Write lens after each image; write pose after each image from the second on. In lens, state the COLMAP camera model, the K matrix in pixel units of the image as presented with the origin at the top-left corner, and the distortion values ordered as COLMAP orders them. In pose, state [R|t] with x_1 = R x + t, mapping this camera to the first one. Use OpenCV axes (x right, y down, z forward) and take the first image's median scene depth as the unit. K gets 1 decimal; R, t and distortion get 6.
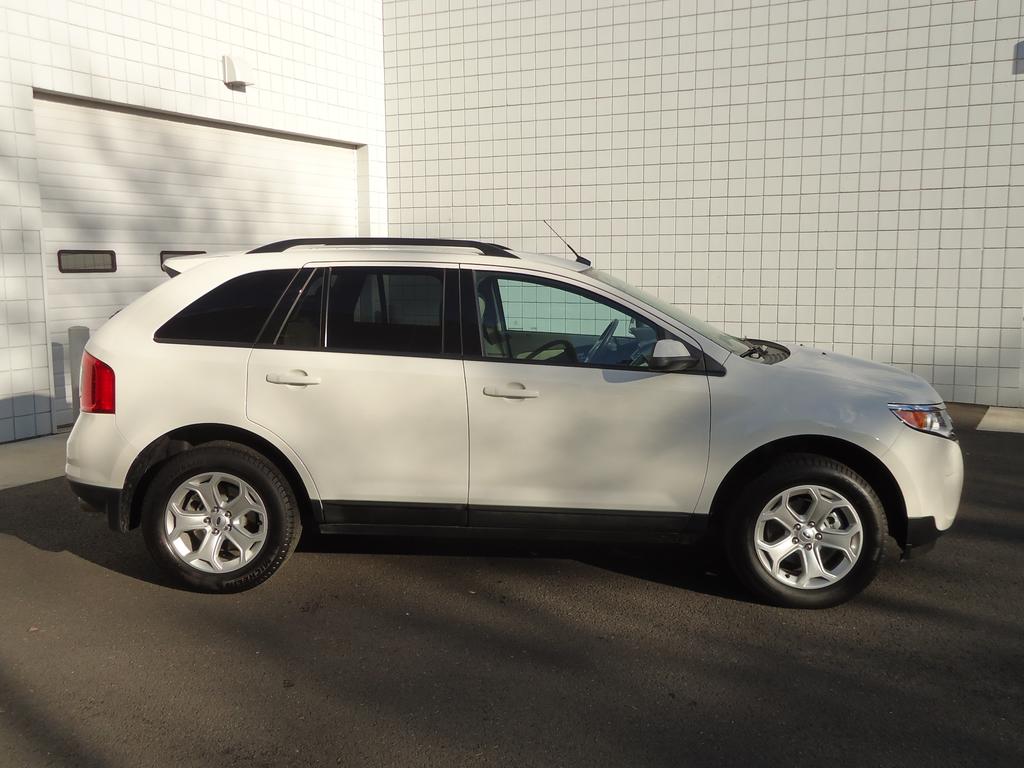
lens RADIAL K [[1005.6, 0, 512.0], [0, 1005.6, 384.0], [0, 0, 1]] dist [0.083882, -0.026478]
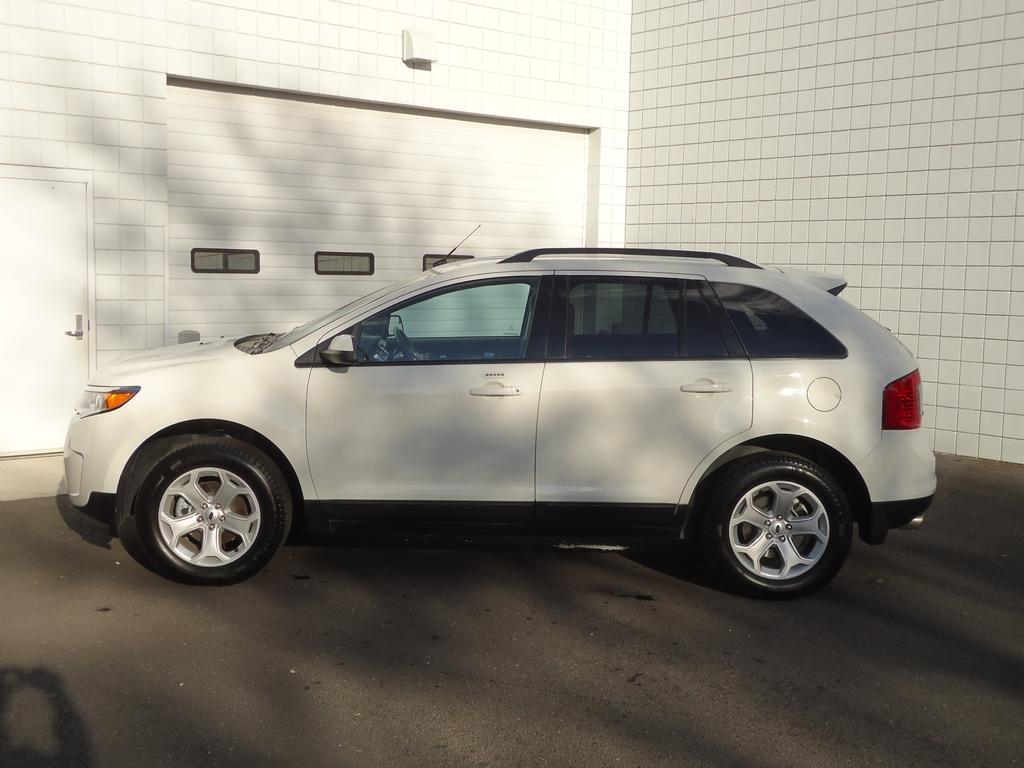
lens RADIAL K [[1236.0, 0, 512.0], [0, 1236.0, 384.0], [0, 0, 1]] dist [0.087493, 0.013800]
pose [[0.924576, 0.060482, -0.376167, 0.218361], [-0.072617, 0.997195, -0.018149, -0.007855], [0.374014, 0.044096, 0.926374, 0.062723]]
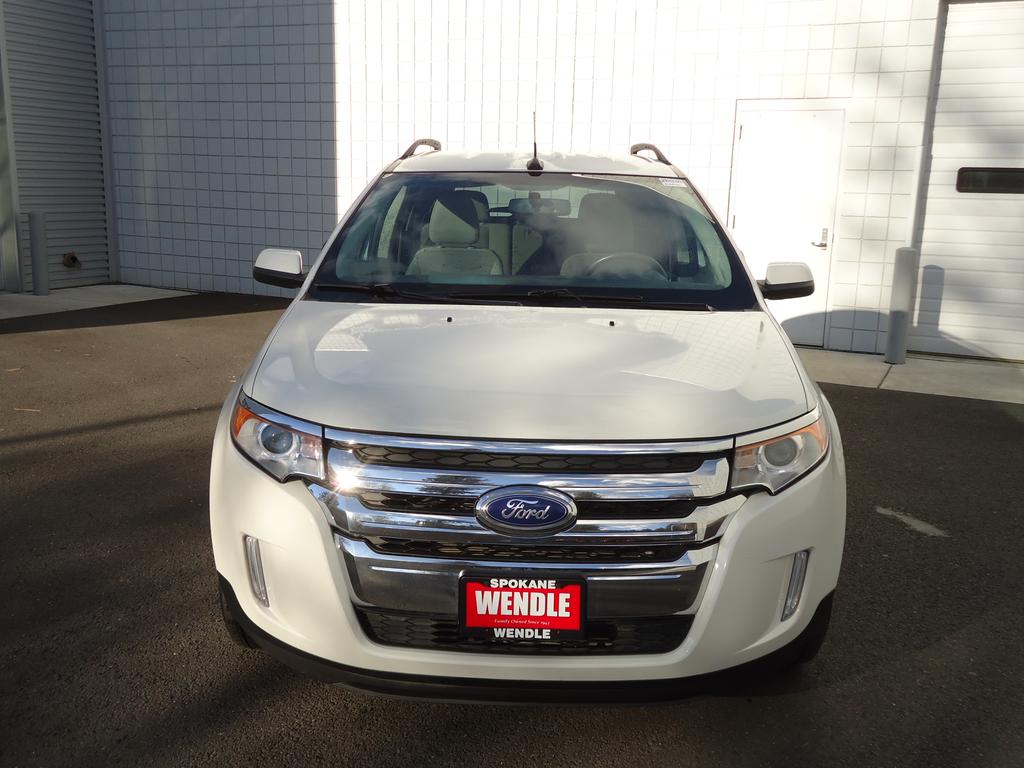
lens RADIAL K [[1005.6, 0, 512.0], [0, 1005.6, 384.0], [0, 0, 1]] dist [0.083882, -0.026478]
pose [[0.042940, 0.213653, -0.975965, 0.426158], [-0.153454, 0.966685, 0.204870, -0.059261], [0.987222, 0.140969, 0.074295, 0.479070]]
